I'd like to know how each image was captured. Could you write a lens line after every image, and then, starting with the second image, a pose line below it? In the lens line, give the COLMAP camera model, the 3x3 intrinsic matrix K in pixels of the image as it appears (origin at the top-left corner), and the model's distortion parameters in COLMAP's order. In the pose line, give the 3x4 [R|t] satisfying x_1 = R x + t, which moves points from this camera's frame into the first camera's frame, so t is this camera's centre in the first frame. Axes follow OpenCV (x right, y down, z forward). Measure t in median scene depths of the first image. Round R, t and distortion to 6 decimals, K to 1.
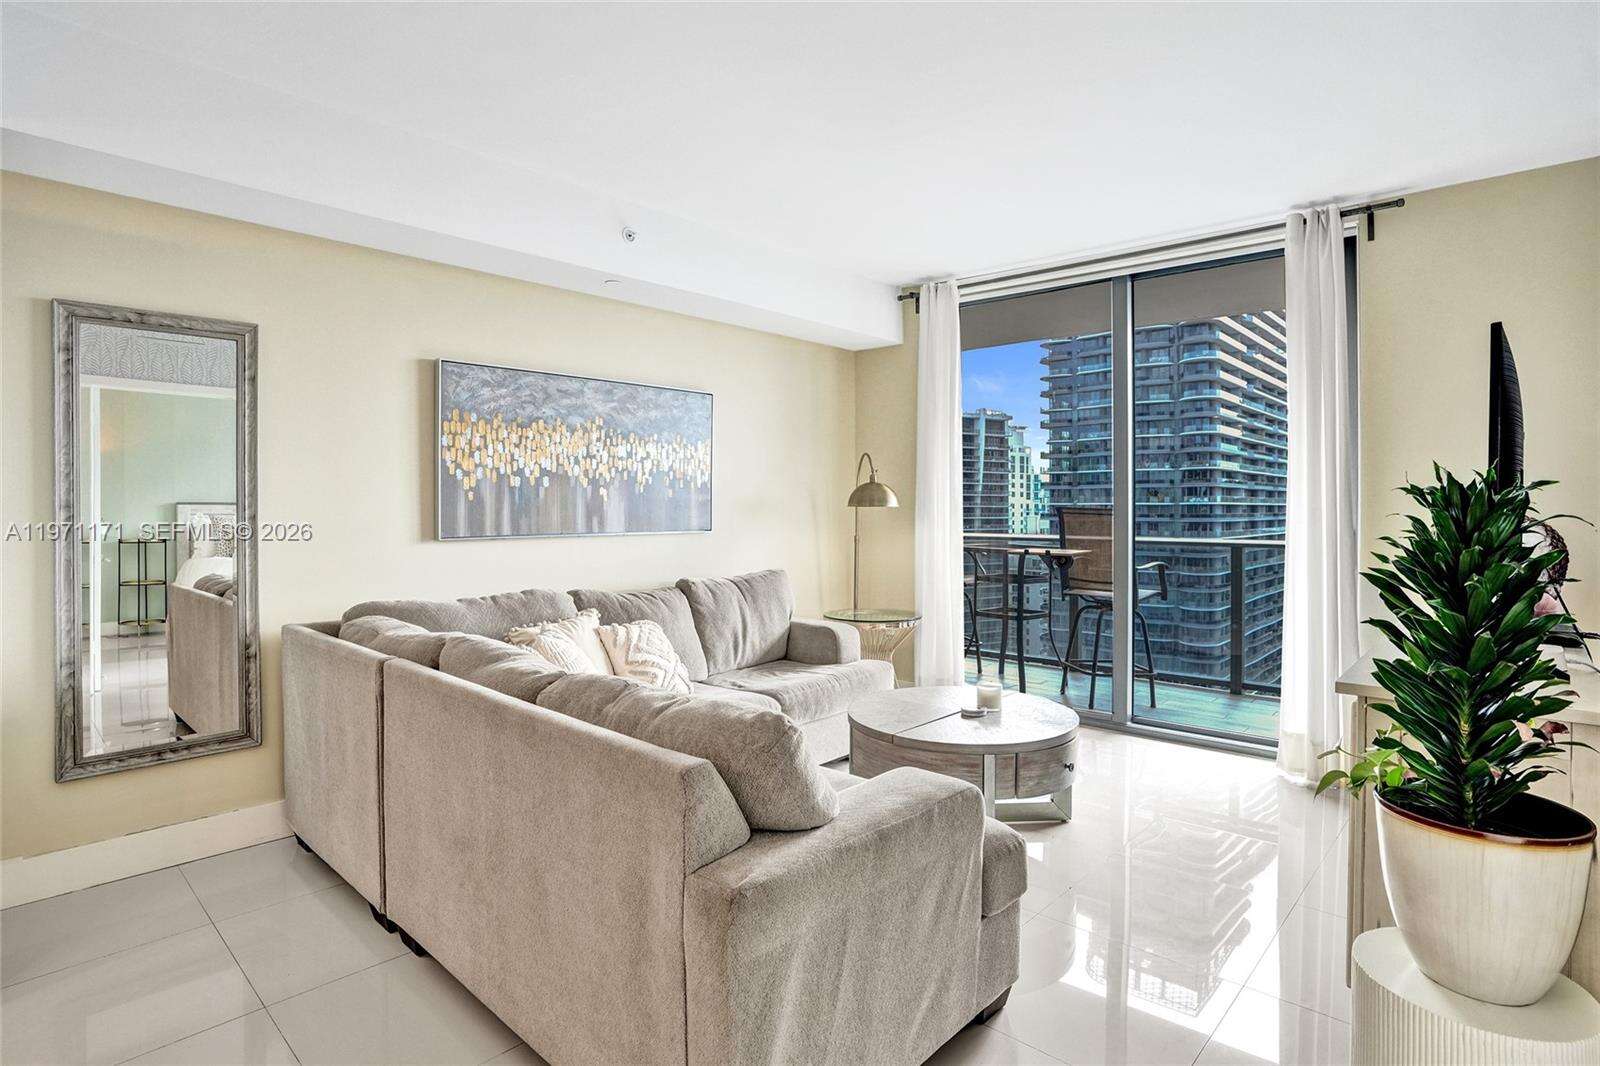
lens RADIAL K [[815.6, 0, 805.1], [0, 815.6, 503.0], [0, 0, 1]] dist [-0.031042, 0.003602]
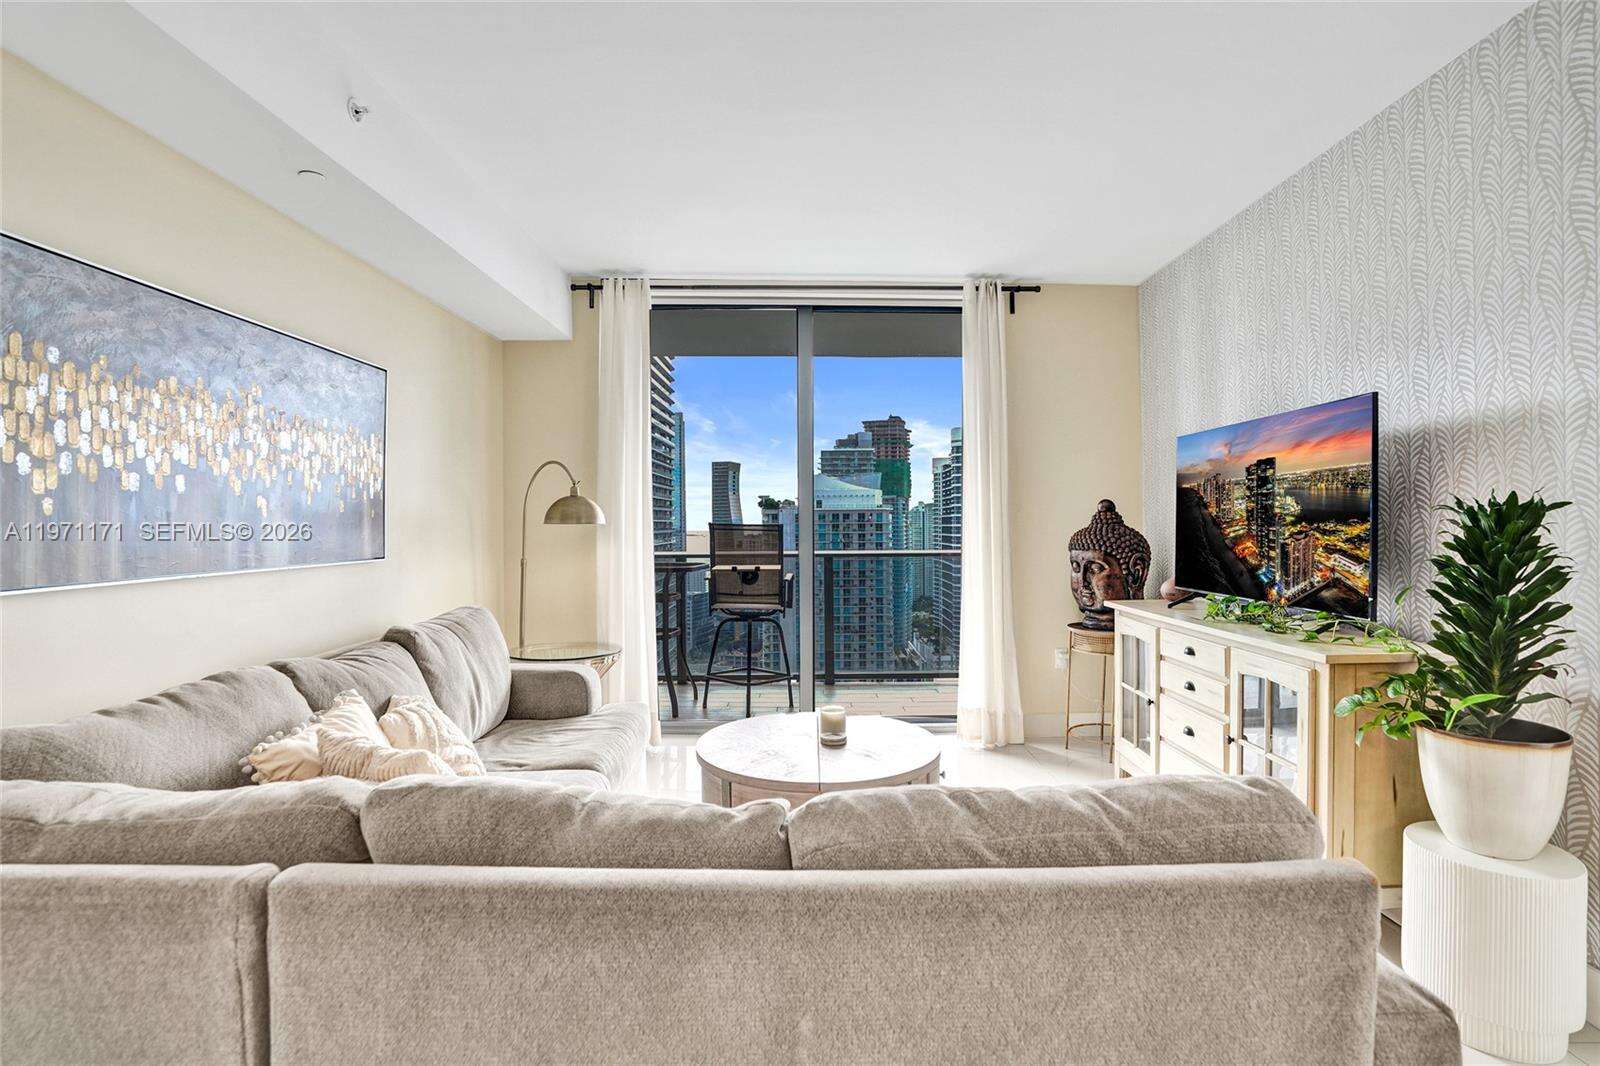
lens RADIAL K [[762.1, 0, 806.2], [0, 762.1, 534.4], [0, 0, 1]] dist [-0.034249, 0.004632]
pose [[0.749638, -0.013248, 0.661716, -0.328030], [0.001781, 0.999836, 0.017999, 0.001270], [-0.661846, -0.012314, 0.749539, 0.296393]]
